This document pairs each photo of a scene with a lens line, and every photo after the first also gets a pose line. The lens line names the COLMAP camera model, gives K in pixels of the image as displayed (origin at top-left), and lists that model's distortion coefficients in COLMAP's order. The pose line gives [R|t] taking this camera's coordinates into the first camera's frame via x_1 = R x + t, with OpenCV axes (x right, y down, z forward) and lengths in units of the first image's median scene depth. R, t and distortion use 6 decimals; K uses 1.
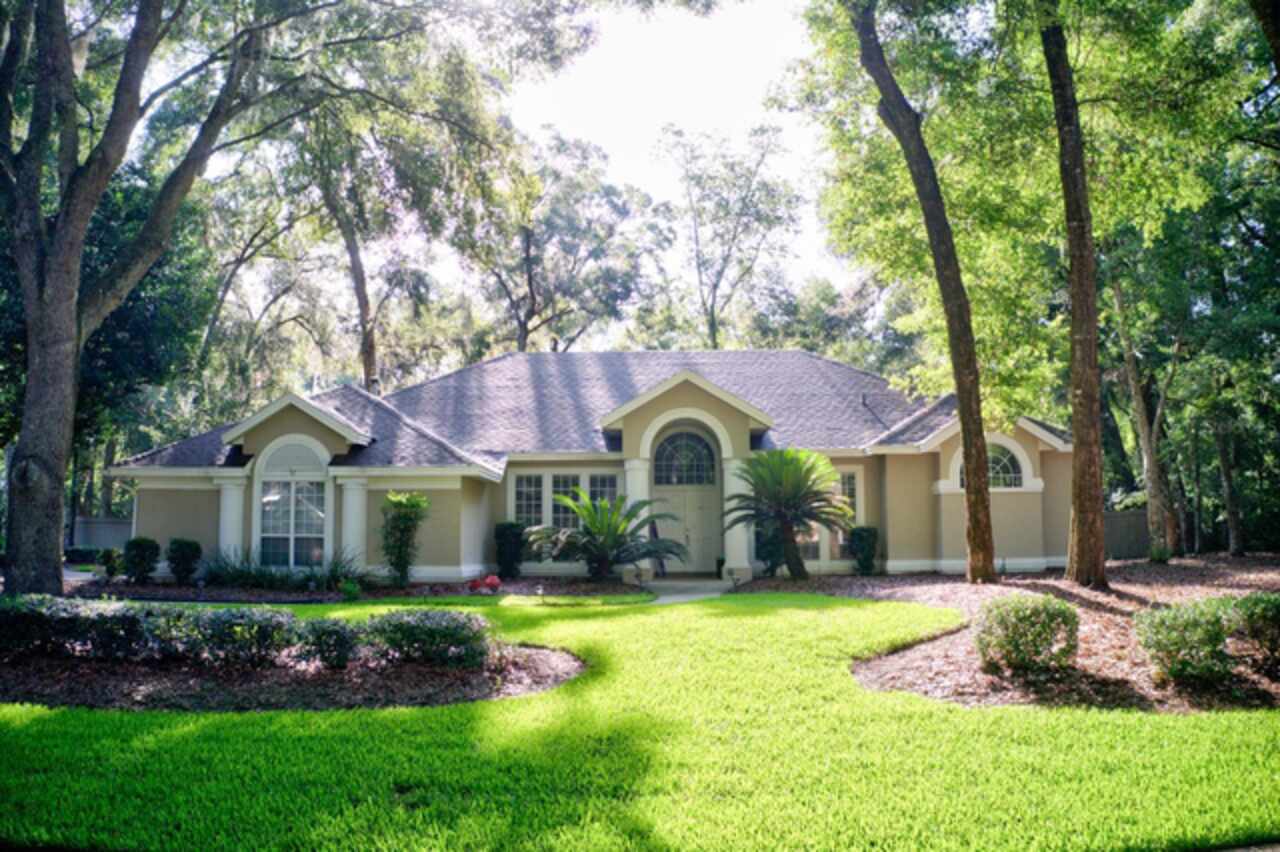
lens RADIAL K [[1003.4, 0, 640.0], [0, 1003.4, 426.0], [0, 0, 1]] dist [-0.194399, 0.019219]
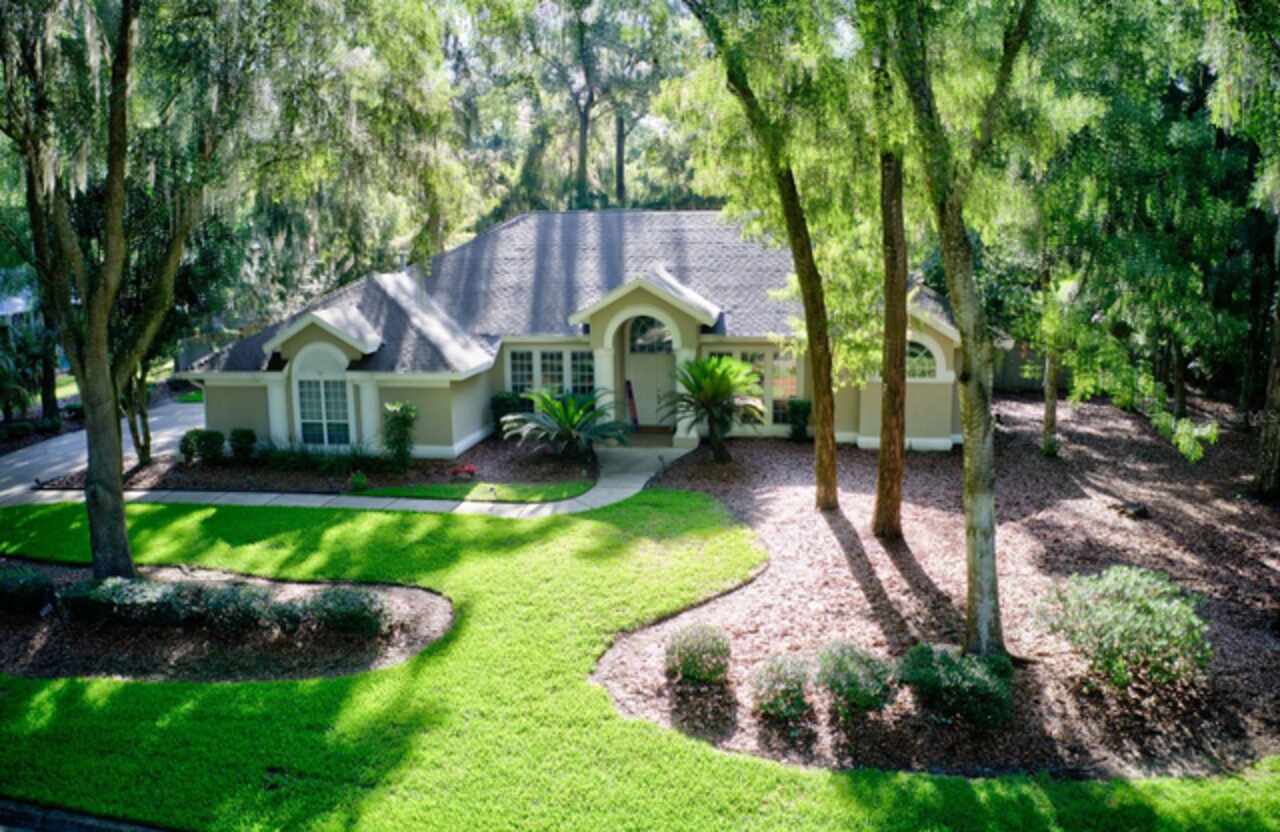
lens RADIAL K [[1013.6, 0, 696.6], [0, 1013.6, 415.8], [0, 0, 1]] dist [-0.153824, -0.003088]
pose [[0.995169, 0.034720, -0.091836, 0.254323], [-0.003820, 0.948368, 0.317148, -0.312468], [0.098106, -0.315265, 0.943919, -0.190463]]
